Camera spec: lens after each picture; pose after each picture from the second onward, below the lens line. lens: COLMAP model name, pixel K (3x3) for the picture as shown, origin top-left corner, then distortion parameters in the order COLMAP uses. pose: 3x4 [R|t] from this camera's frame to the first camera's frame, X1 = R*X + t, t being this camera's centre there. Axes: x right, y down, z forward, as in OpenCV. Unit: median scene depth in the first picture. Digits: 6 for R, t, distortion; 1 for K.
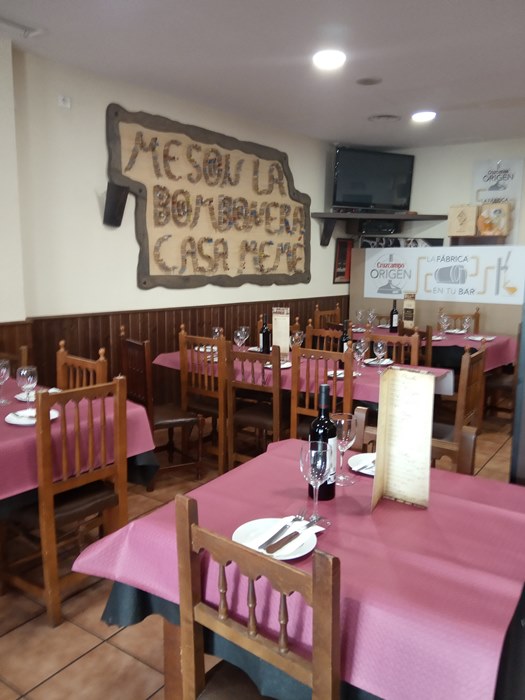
lens RADIAL K [[582.4, 0, 264.1], [0, 582.4, 347.7], [0, 0, 1]] dist [0.128728, -0.008122]
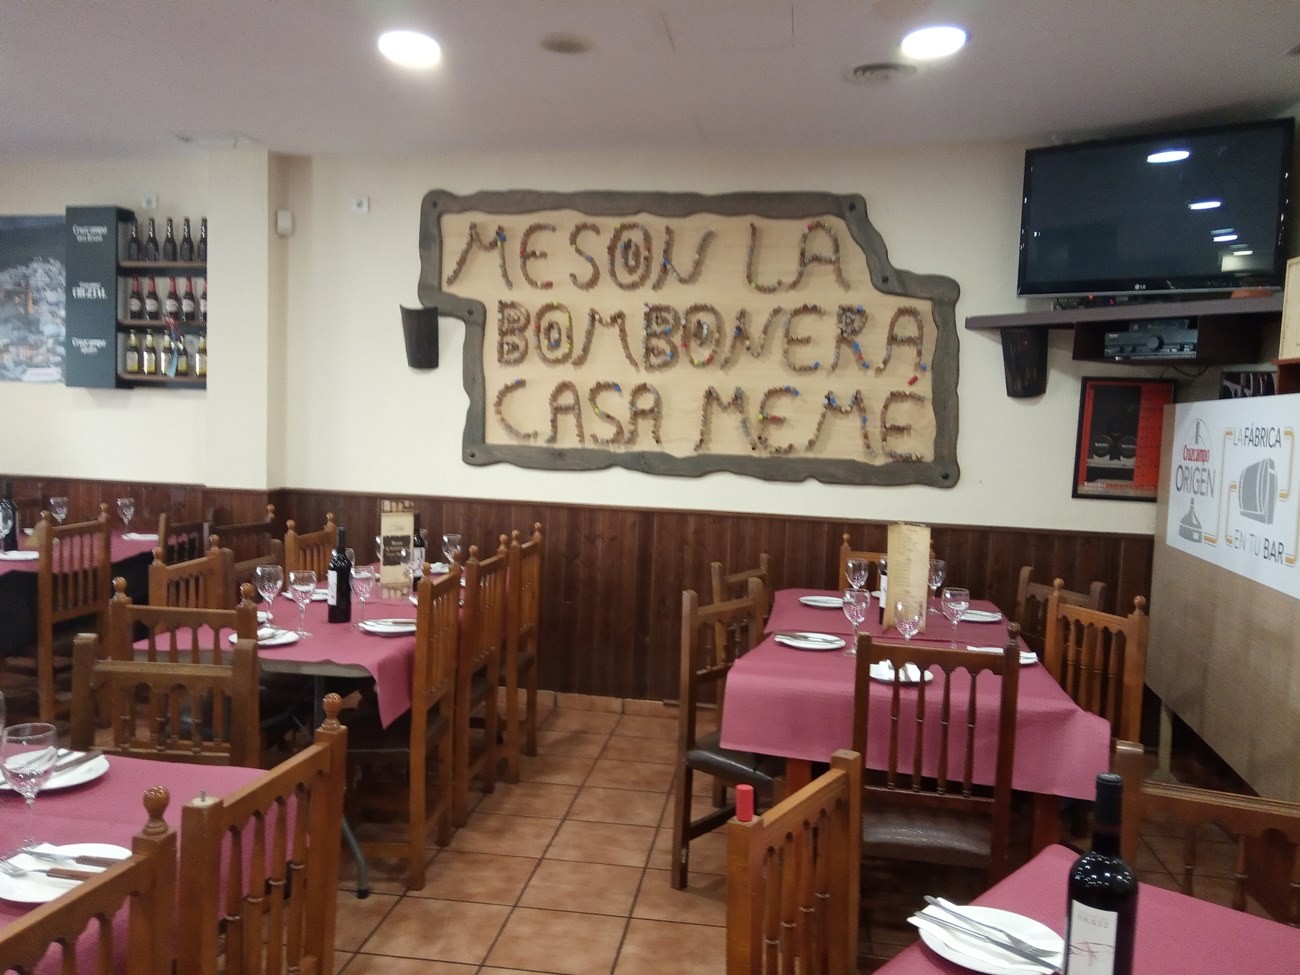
lens RADIAL K [[1081.6, 0, 649.9], [0, 1081.6, 494.0], [0, 0, 1]] dist [0.128728, -0.008122]
pose [[0.453529, 0.070377, -0.888459, 0.820525], [-0.160075, 0.987099, -0.003522, -0.086820], [0.876748, 0.143817, 0.458943, 0.578001]]
